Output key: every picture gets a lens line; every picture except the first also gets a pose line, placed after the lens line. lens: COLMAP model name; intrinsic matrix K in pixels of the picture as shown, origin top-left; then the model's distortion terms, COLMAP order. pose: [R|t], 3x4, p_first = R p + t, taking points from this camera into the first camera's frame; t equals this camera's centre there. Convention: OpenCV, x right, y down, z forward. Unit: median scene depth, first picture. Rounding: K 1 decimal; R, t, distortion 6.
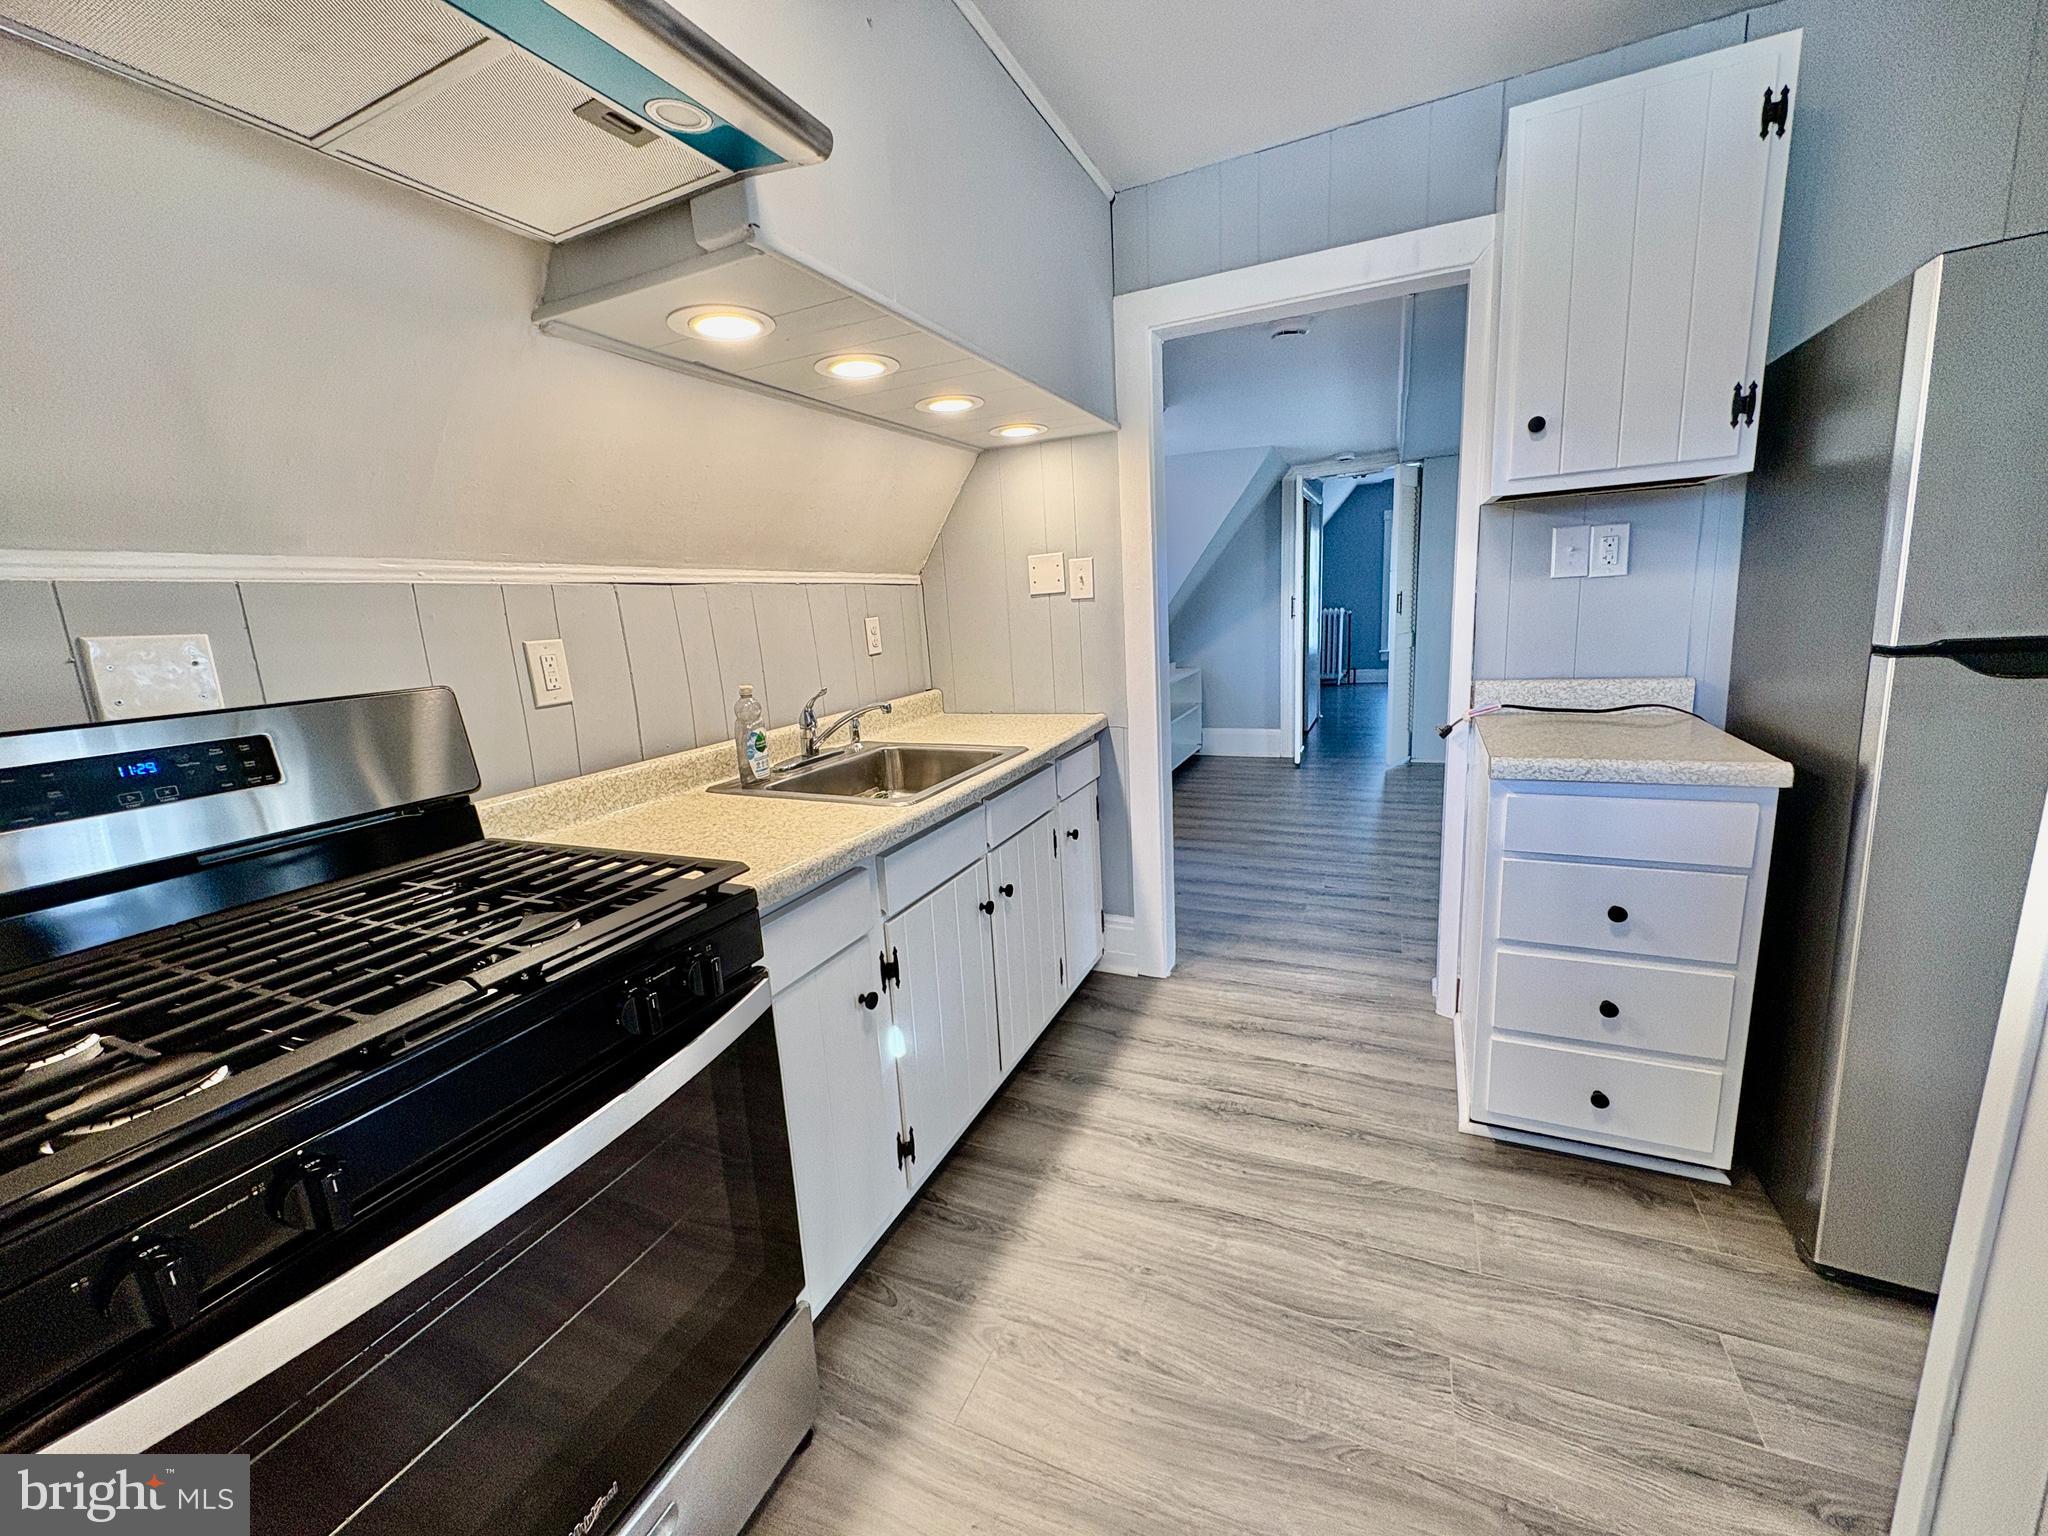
lens RADIAL K [[808.4, 0, 1021.2], [0, 808.4, 759.2], [0, 0, 1]] dist [-0.000526, 0.000051]
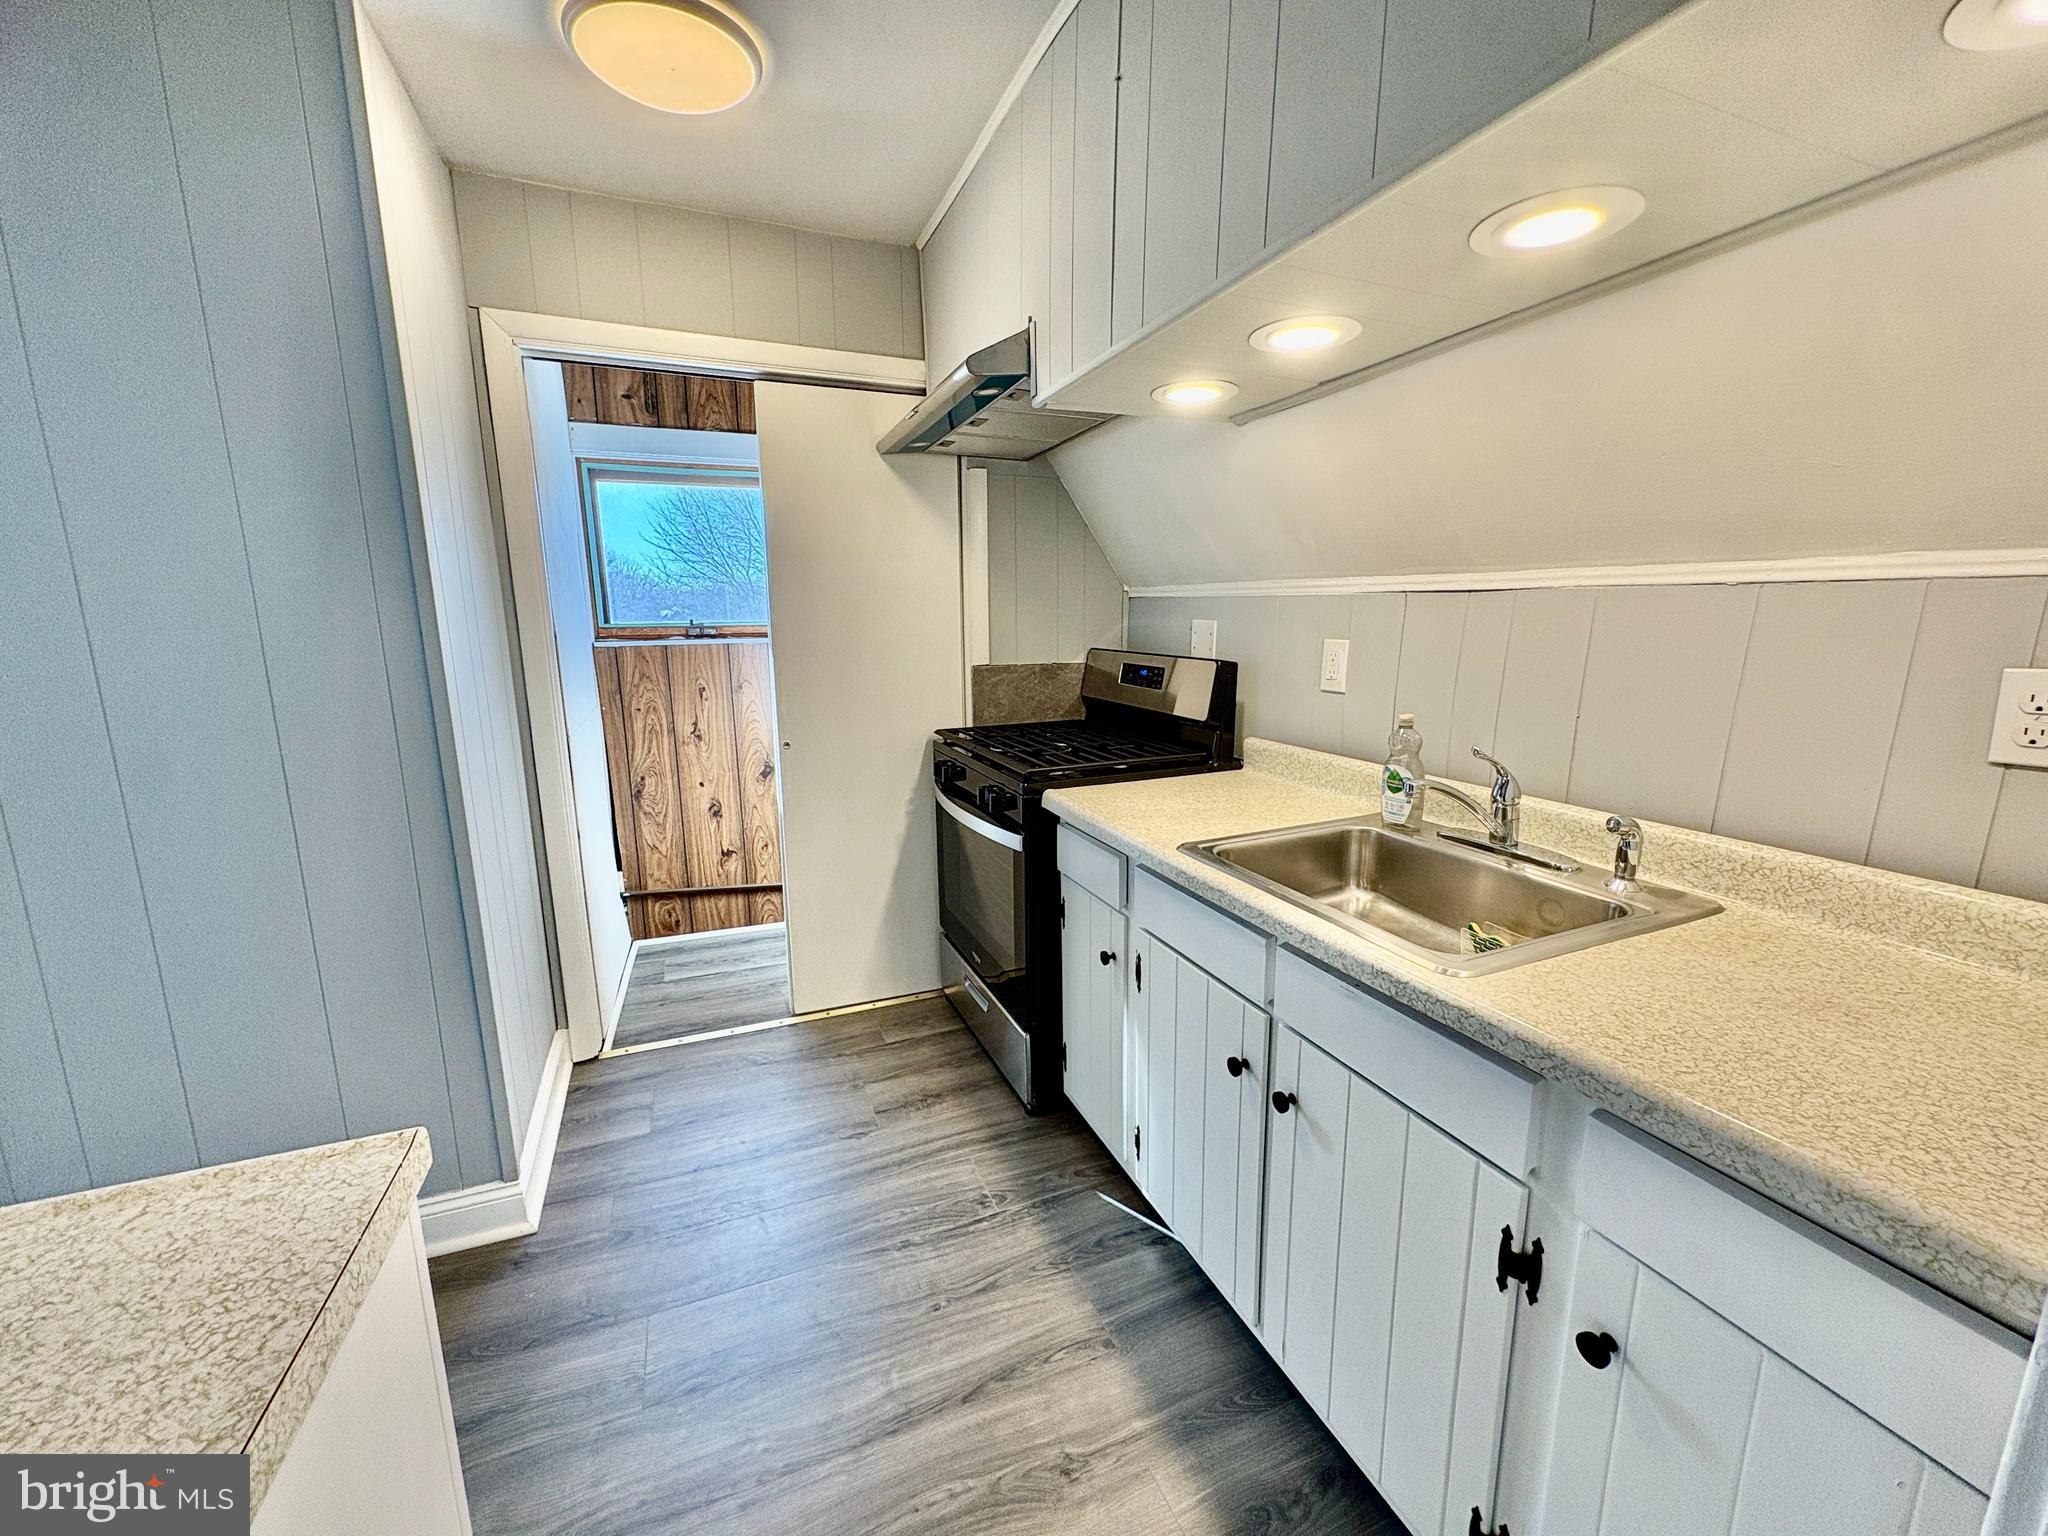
lens RADIAL K [[808.4, 0, 1026.0], [0, 808.4, 770.1], [0, 0, 1]] dist [-0.000526, 0.000051]
pose [[-0.682170, 0.200438, -0.703185, 0.628124], [-0.095726, 0.928936, 0.357652, -0.348501], [0.724901, 0.311293, -0.614505, 1.434584]]
